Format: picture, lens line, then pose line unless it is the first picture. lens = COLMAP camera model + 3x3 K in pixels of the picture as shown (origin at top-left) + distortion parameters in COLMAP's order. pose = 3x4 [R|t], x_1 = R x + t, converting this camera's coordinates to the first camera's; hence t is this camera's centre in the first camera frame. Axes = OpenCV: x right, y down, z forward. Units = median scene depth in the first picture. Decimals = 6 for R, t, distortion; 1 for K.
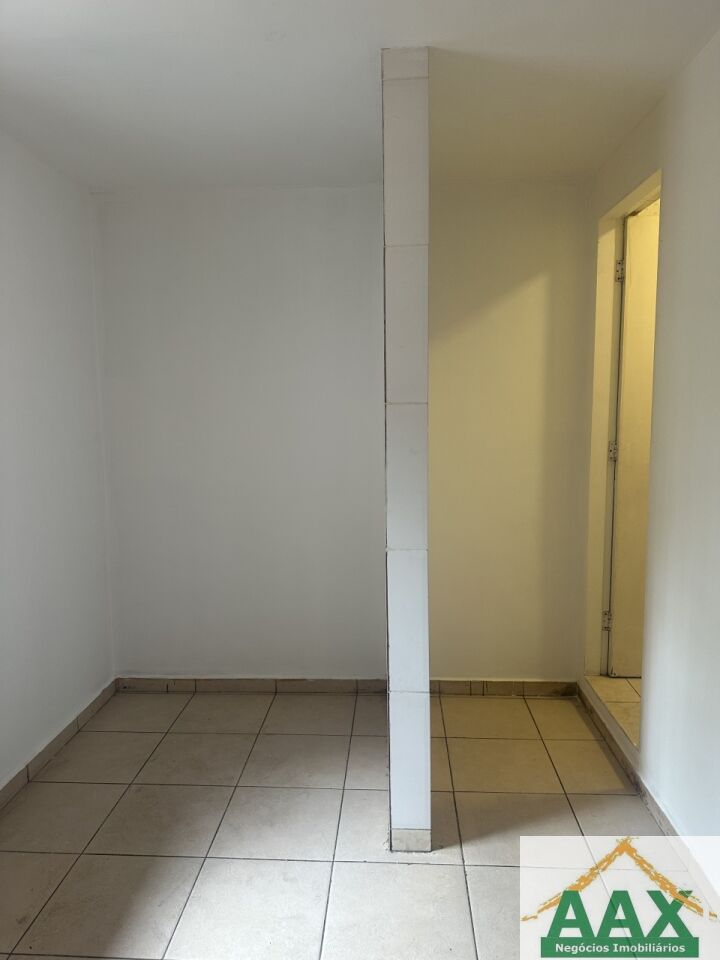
lens RADIAL K [[684.0, 0, 307.4], [0, 684.0, 481.4], [0, 0, 1]] dist [0.043293, -0.031484]
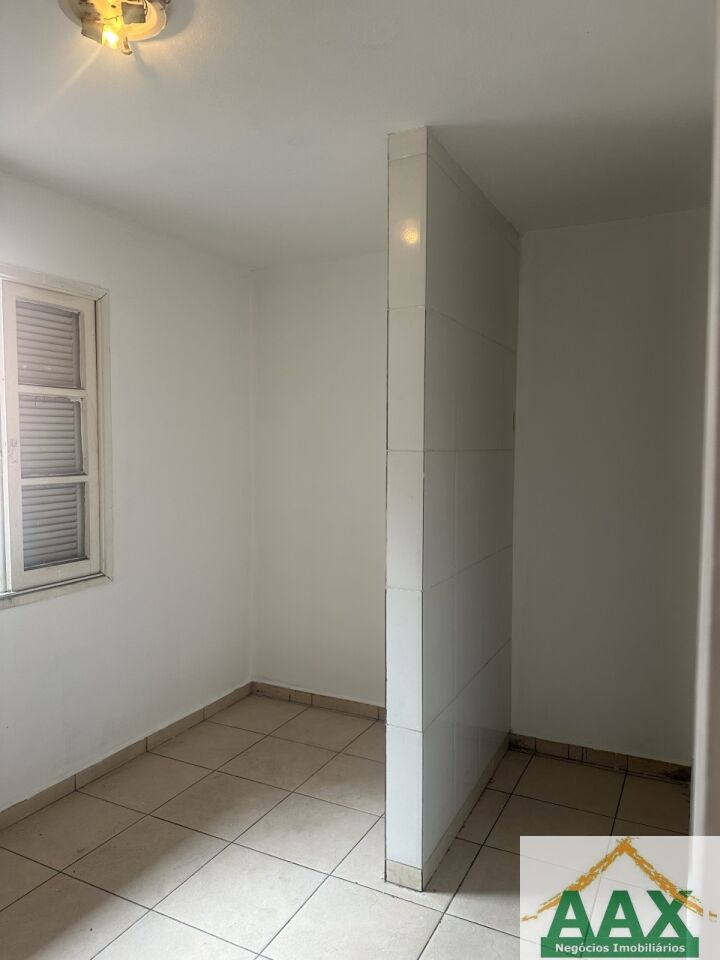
lens RADIAL K [[684.0, 0, 353.7], [0, 684.0, 479.6], [0, 0, 1]] dist [0.043293, -0.031484]
pose [[0.919394, 0.041339, -0.391160, 0.457712], [-0.061611, 0.997322, -0.039411, -0.021362], [0.388483, 0.060334, 0.919479, -0.008022]]
